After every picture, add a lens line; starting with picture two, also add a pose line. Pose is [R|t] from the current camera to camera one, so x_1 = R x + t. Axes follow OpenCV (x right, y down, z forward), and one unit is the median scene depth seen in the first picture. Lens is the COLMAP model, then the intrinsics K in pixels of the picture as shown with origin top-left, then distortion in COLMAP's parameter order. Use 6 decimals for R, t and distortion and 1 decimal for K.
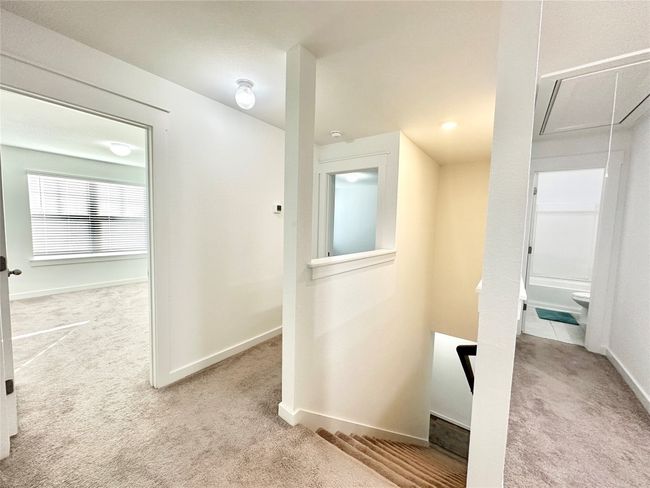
lens RADIAL K [[259.3, 0, 328.6], [0, 259.3, 246.3], [0, 0, 1]] dist [-0.001314, -0.000032]
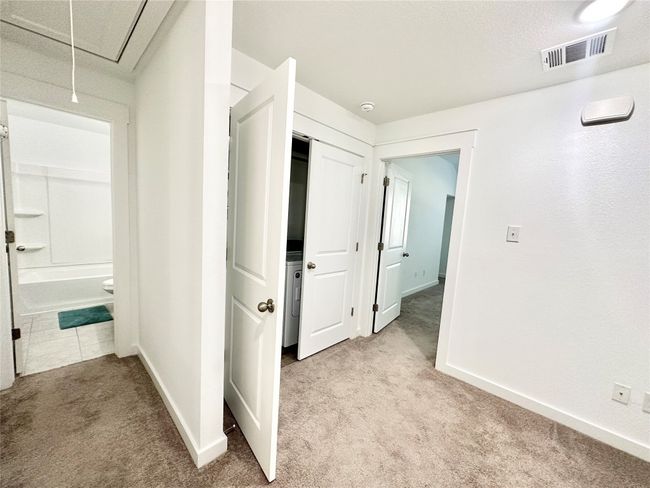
lens RADIAL K [[259.3, 0, 328.8], [0, 259.3, 245.2], [0, 0, 1]] dist [-0.001314, -0.000032]
pose [[0.132664, -0.120080, 0.983860, 0.338532], [0.034819, 0.992586, 0.116450, -0.015661], [-0.990549, 0.018809, 0.135861, 0.235441]]
